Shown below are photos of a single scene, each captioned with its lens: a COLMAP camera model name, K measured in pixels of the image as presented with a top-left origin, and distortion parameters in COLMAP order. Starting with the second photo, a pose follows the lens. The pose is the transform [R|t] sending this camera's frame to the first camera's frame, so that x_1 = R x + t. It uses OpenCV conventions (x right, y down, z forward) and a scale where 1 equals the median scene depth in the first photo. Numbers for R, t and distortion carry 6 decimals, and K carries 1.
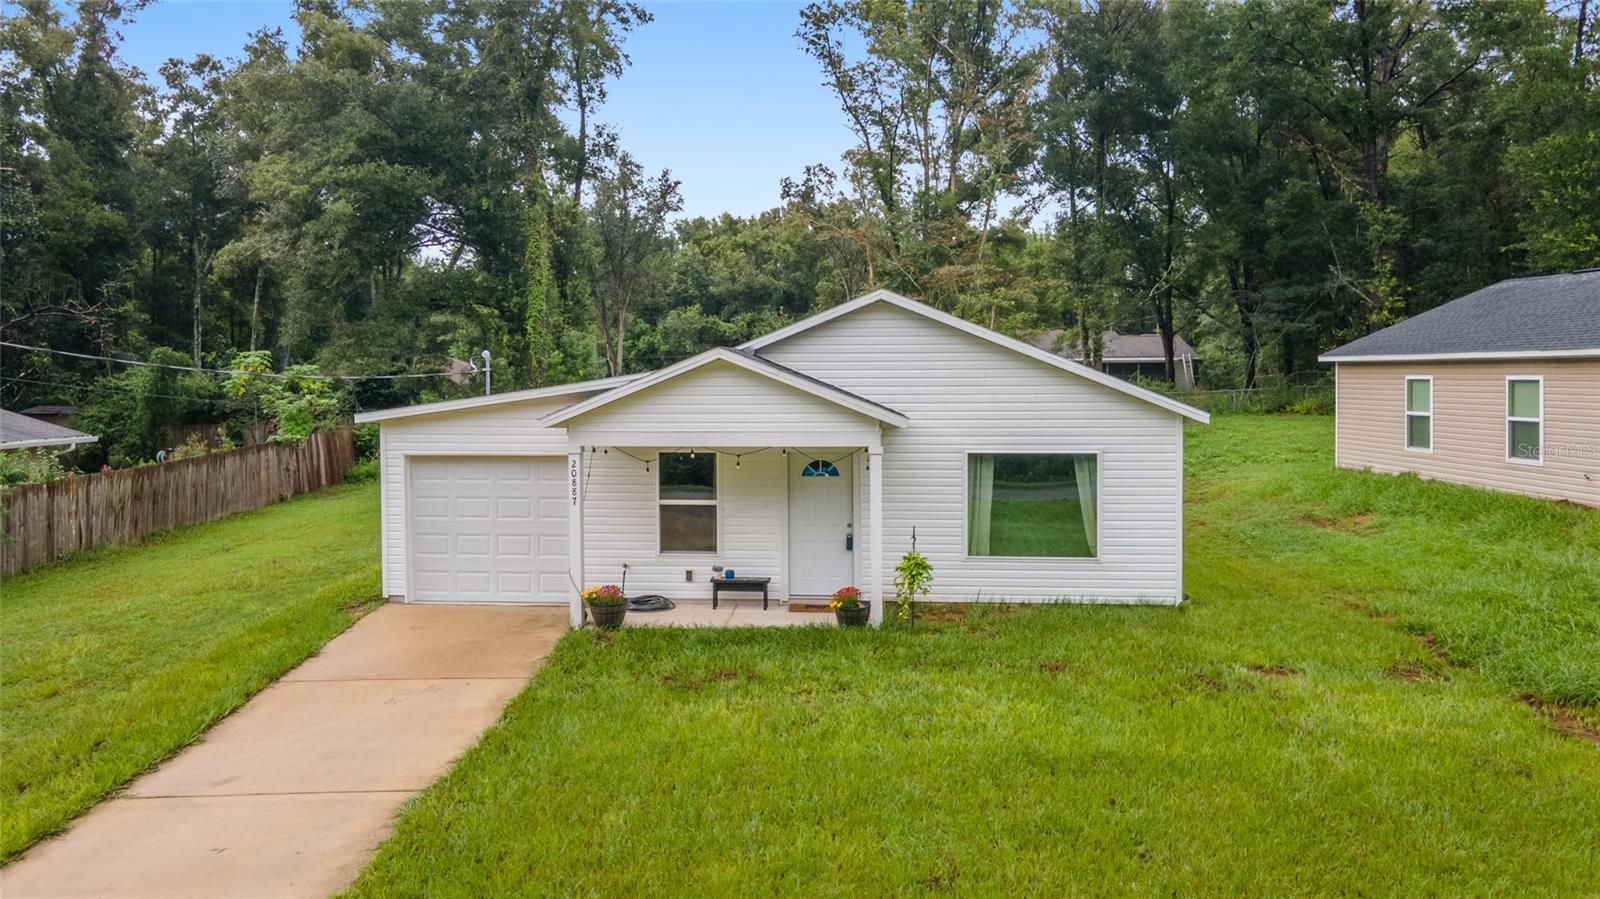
lens RADIAL K [[1165.4, 0, 793.9], [0, 1165.4, 440.6], [0, 0, 1]] dist [0.020963, 0.042384]
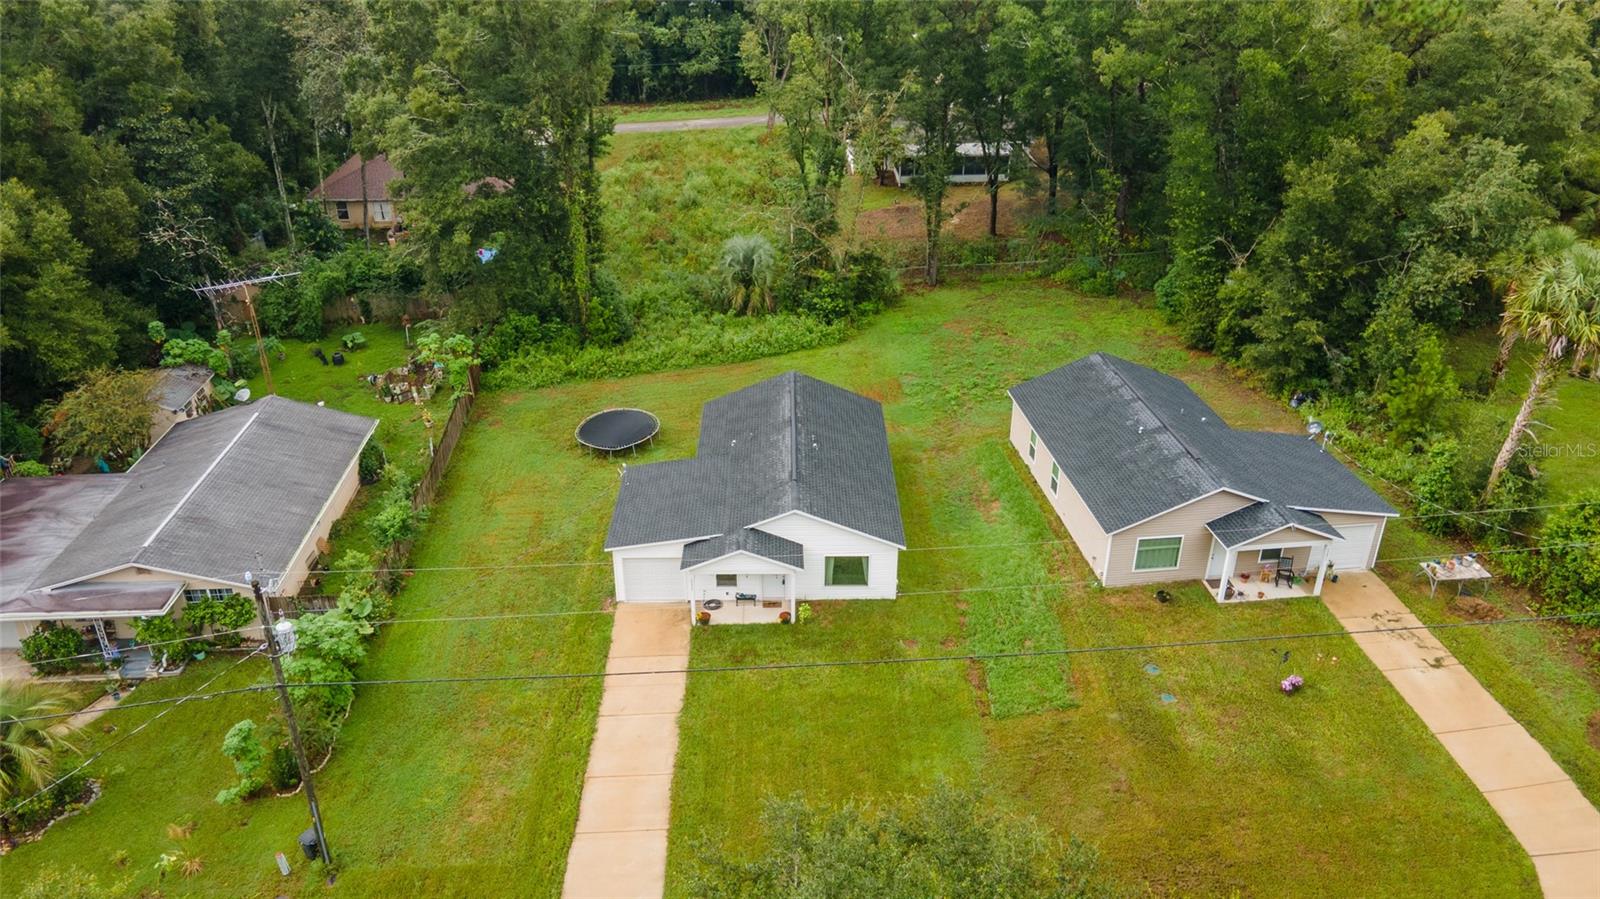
lens RADIAL K [[1245.8, 0, 825.3], [0, 1245.8, 445.8], [0, 0, 1]] dist [0.010427, 0.001539]
pose [[0.995452, -0.031921, 0.089754, -0.114235], [-0.011055, 0.897109, 0.441671, -1.564979], [-0.094618, -0.440655, 0.892676, -1.590740]]
